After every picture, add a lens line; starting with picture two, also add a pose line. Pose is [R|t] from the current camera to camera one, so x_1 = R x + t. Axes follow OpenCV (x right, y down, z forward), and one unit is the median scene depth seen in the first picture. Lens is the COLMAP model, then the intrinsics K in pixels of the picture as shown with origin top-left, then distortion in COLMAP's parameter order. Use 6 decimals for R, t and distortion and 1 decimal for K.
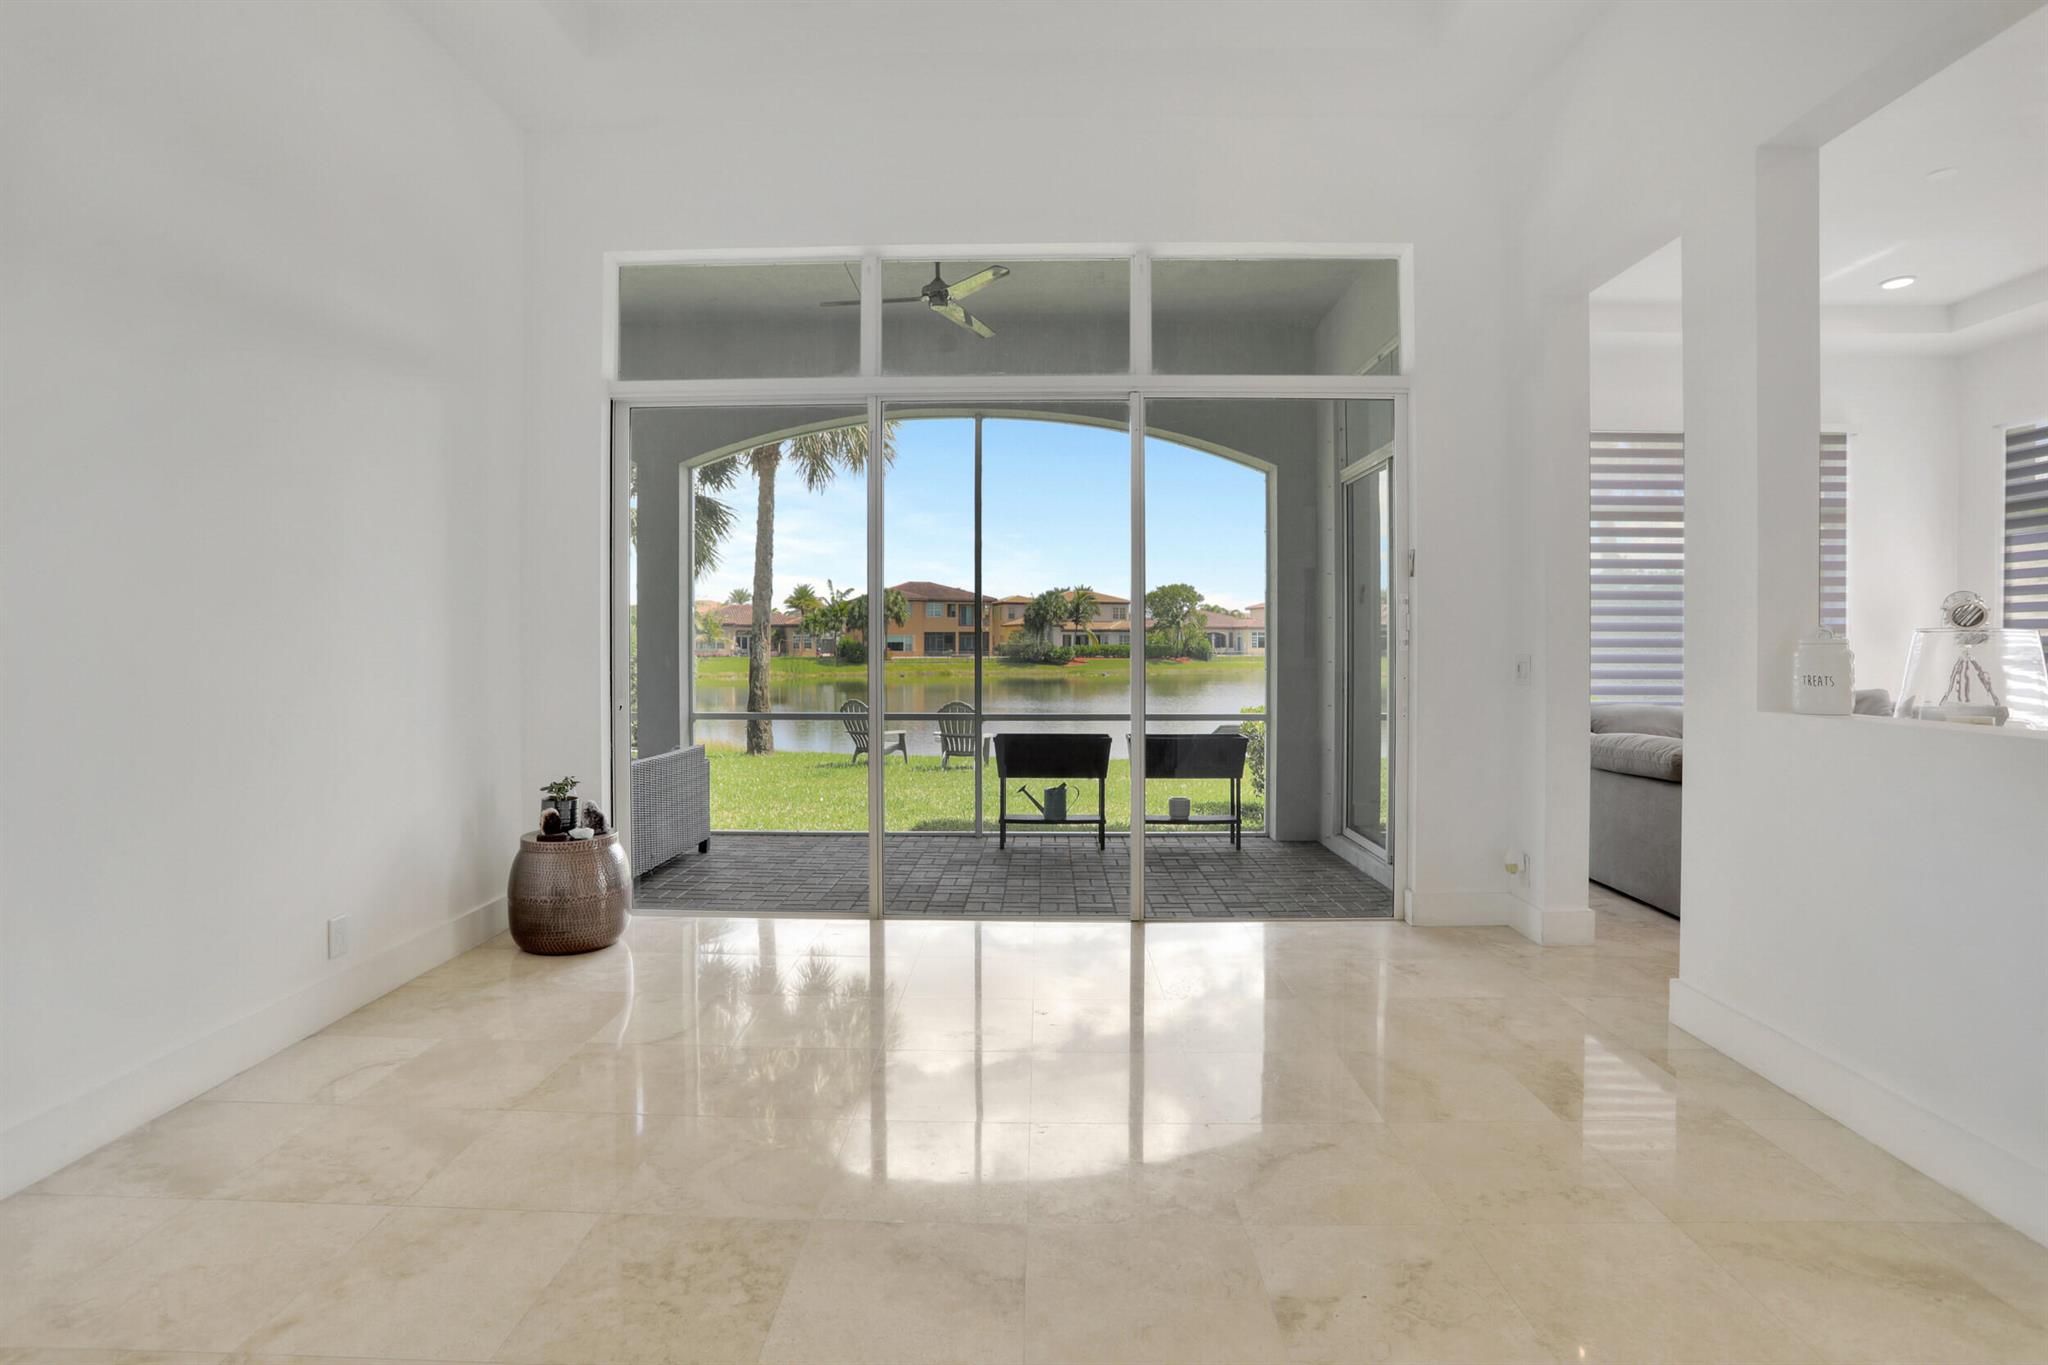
lens RADIAL K [[1015.6, 0, 1024.0], [0, 1015.6, 682.5], [0, 0, 1]] dist [-0.067750, 0.021118]
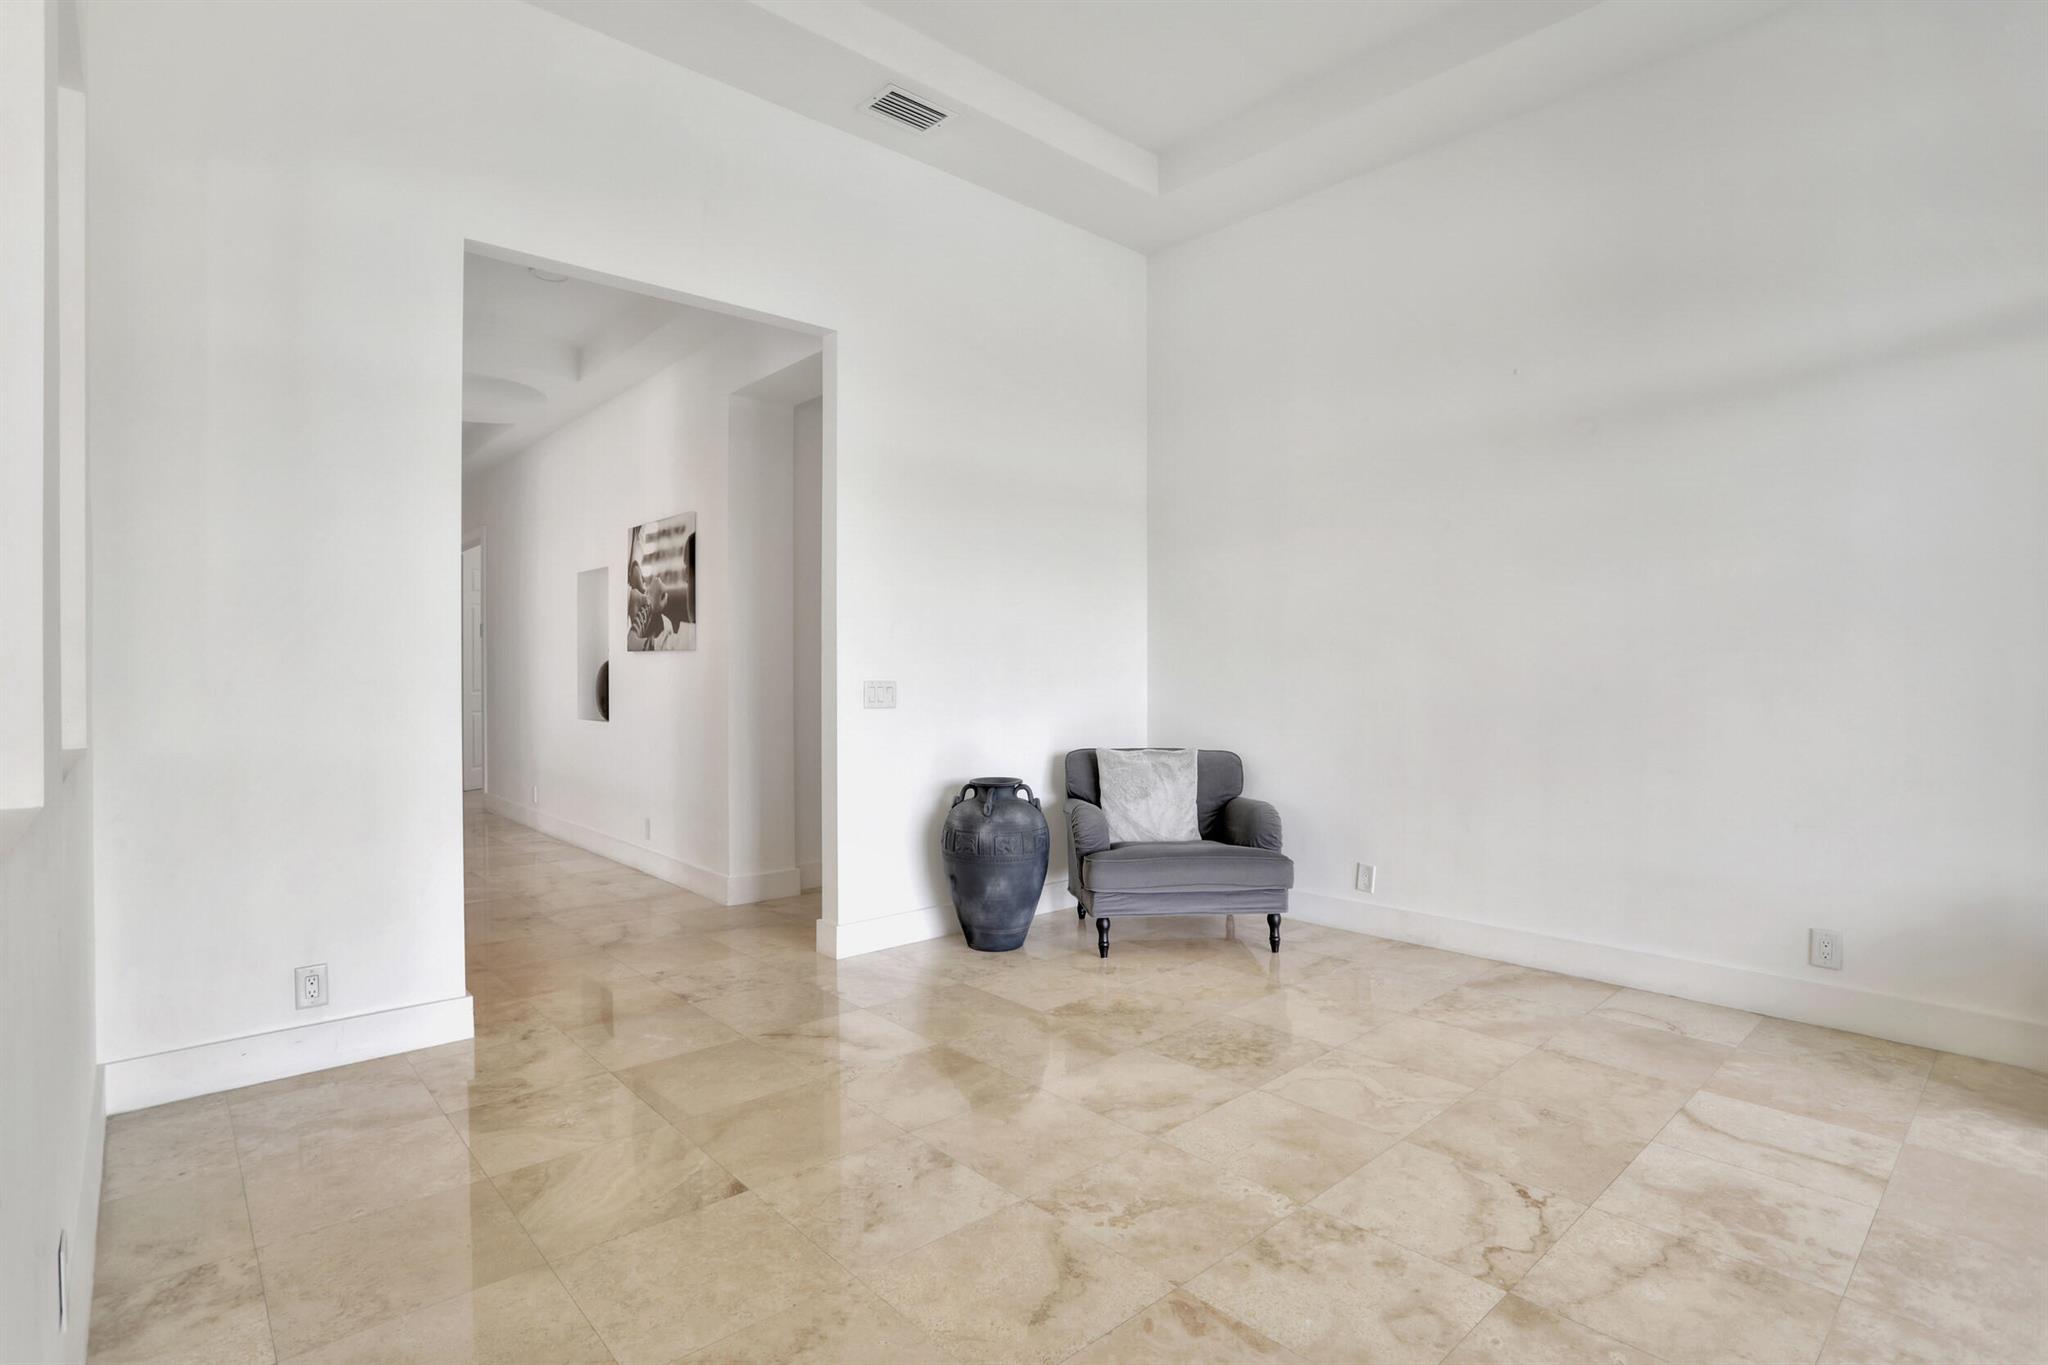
lens RADIAL K [[1000.4, 0, 1019.2], [0, 1000.4, 674.2], [0, 0, 1]] dist [-0.071614, 0.030435]
pose [[-0.734015, 0.003254, -0.679125, 0.835891], [-0.025822, 0.999132, 0.032697, -0.060580], [0.678642, 0.041536, -0.733294, 1.538947]]
